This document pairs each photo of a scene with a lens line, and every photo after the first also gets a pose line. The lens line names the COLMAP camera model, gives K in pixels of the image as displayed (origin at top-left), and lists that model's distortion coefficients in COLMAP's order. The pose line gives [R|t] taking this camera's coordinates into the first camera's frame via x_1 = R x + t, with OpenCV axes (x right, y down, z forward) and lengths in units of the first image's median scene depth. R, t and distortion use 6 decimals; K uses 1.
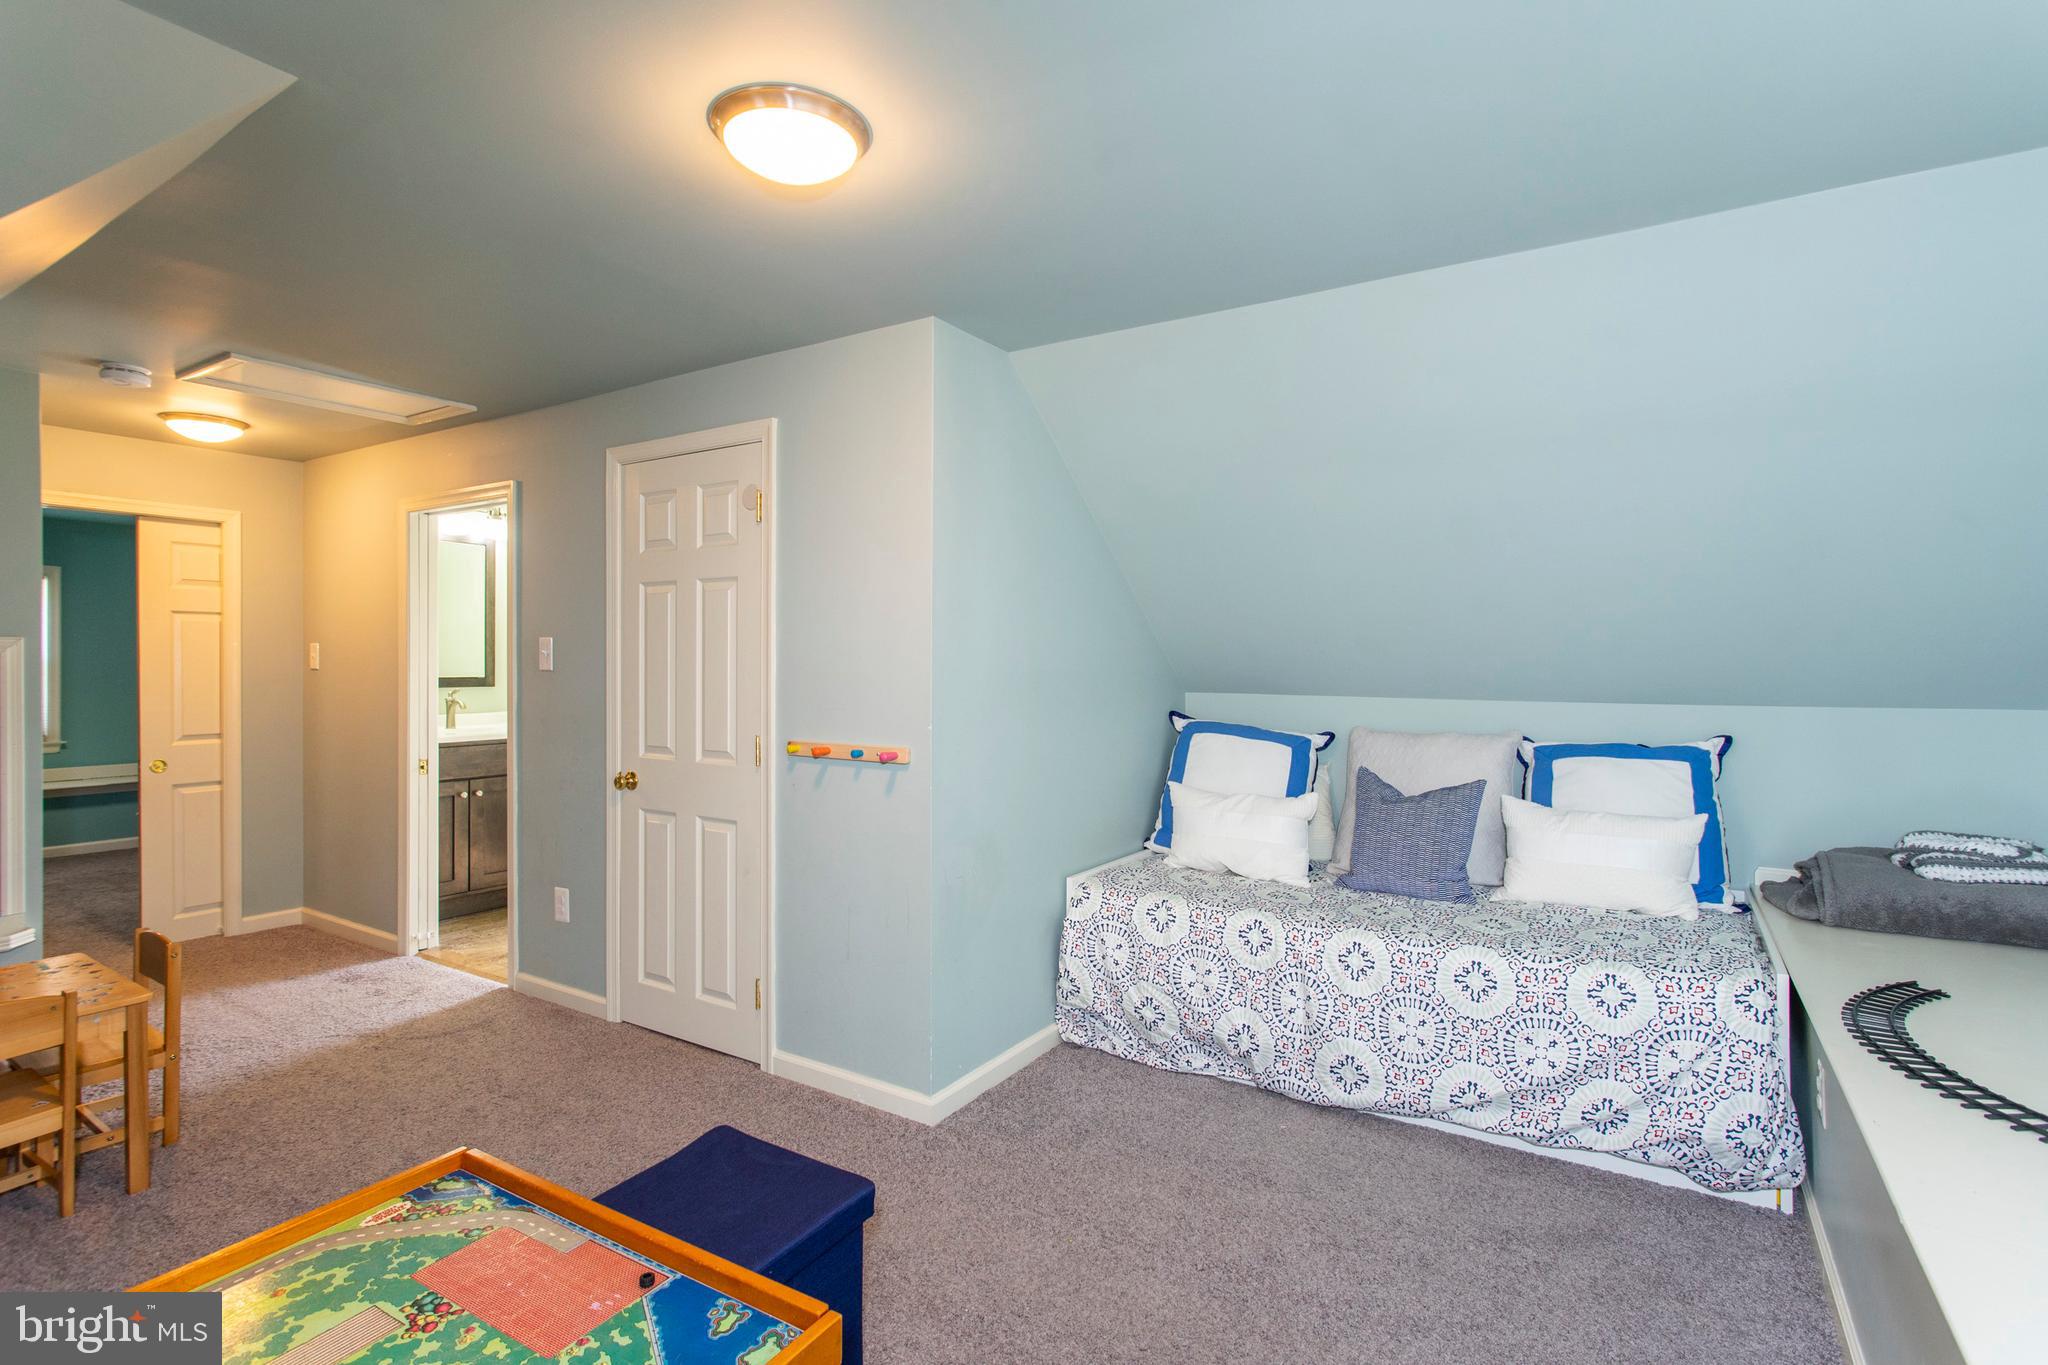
lens RADIAL K [[973.3, 0, 1026.4], [0, 973.3, 672.8], [0, 0, 1]] dist [0.001371, 0.000405]
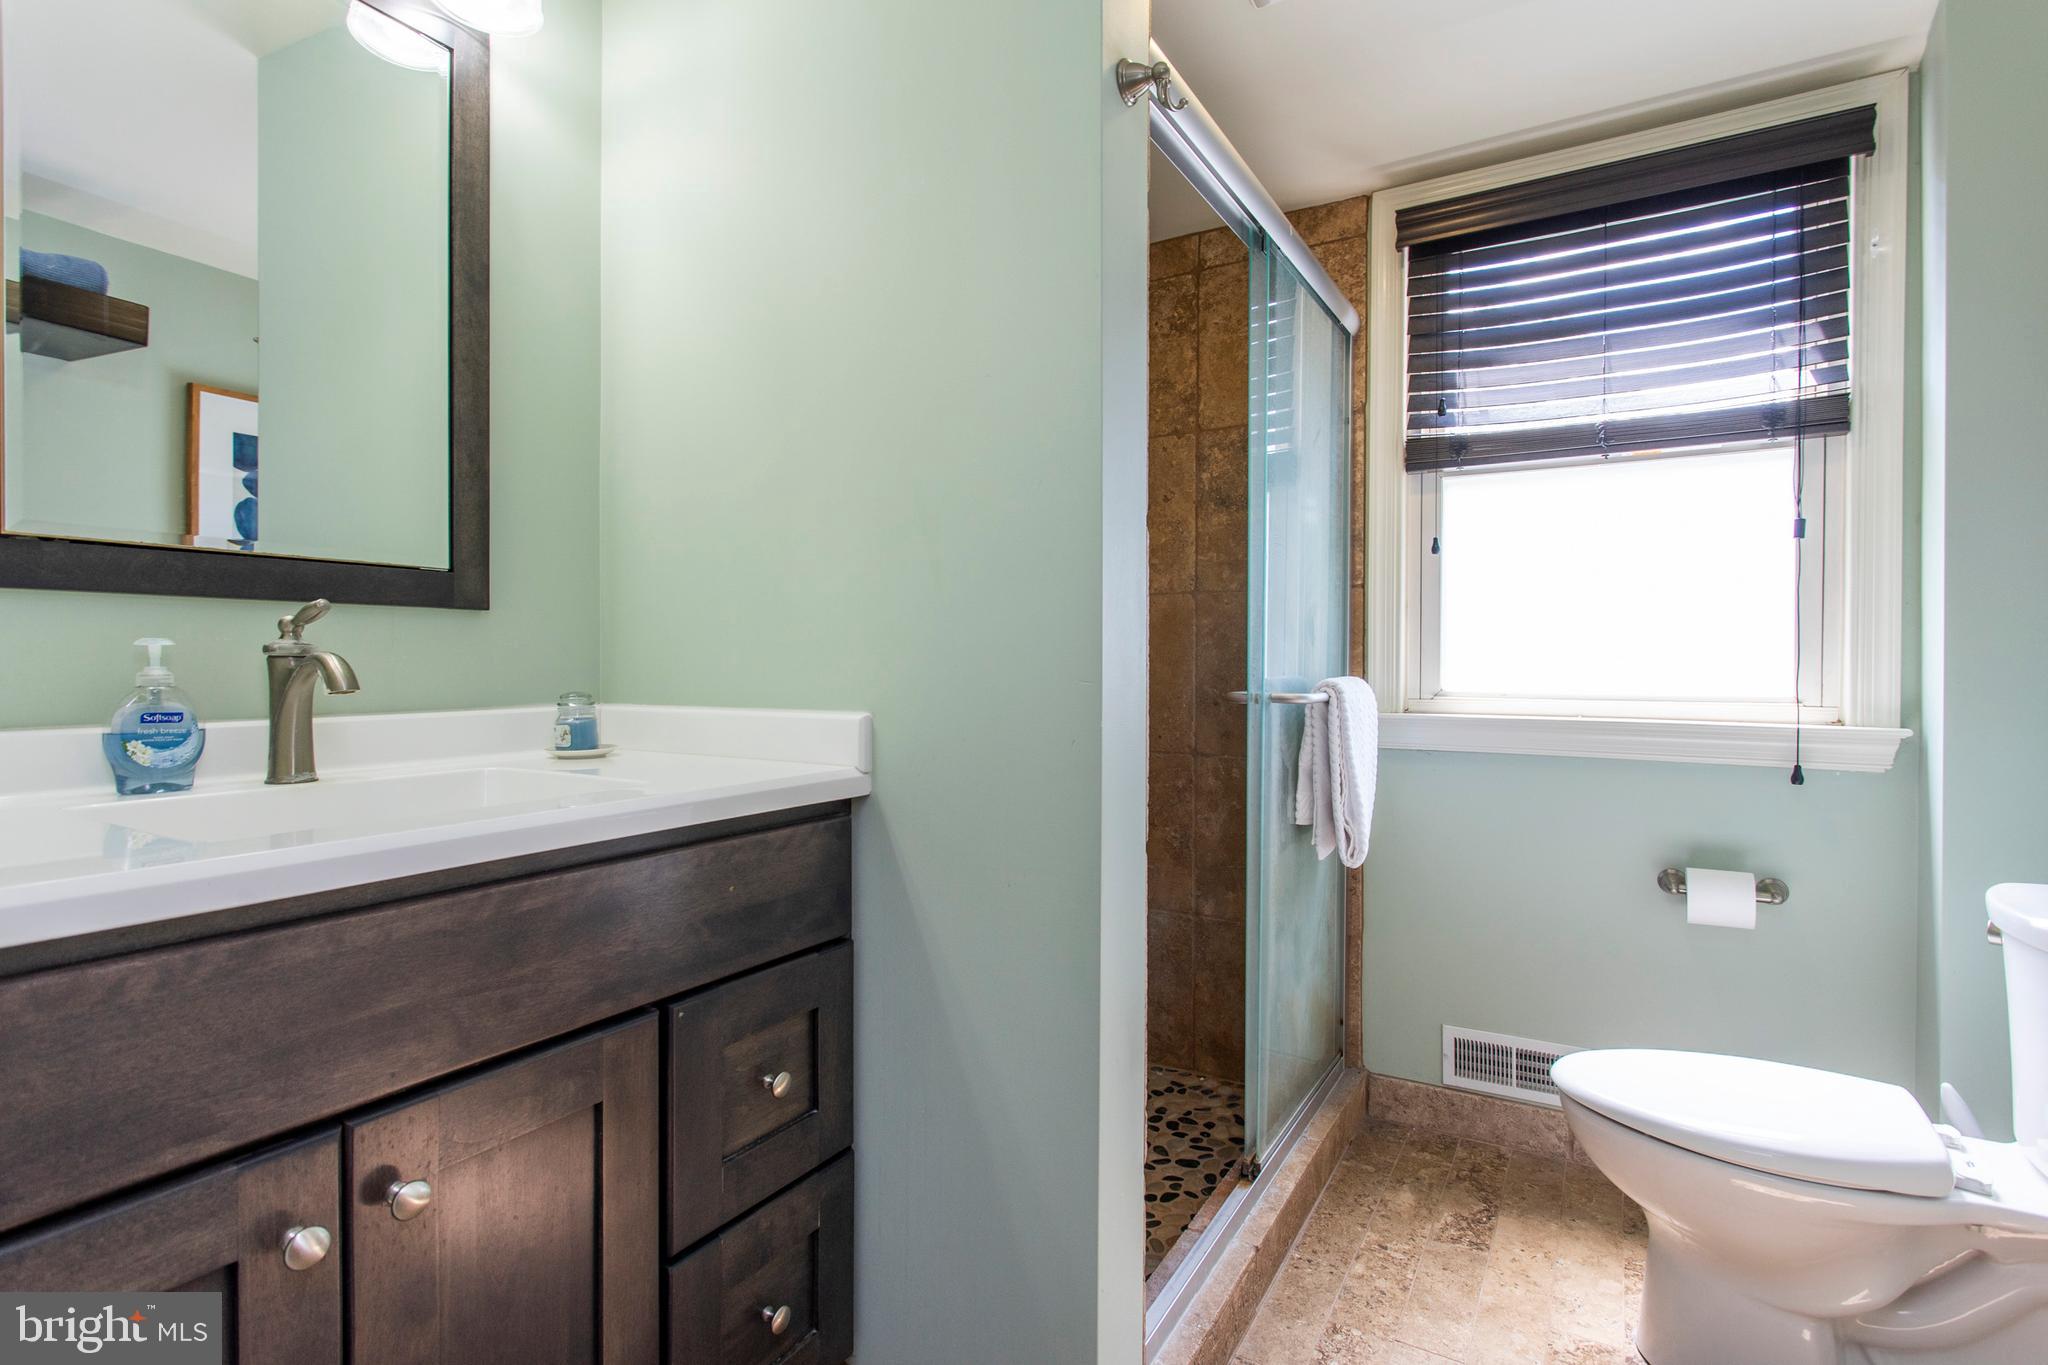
lens RADIAL K [[973.3, 0, 1033.3], [0, 973.3, 673.6], [0, 0, 1]] dist [0.001371, 0.000405]
pose [[0.999630, -0.000604, 0.027190, -0.585084], [0.000573, 0.999999, 0.001121, 0.043437], [-0.027191, -0.001105, 0.999630, 1.057173]]
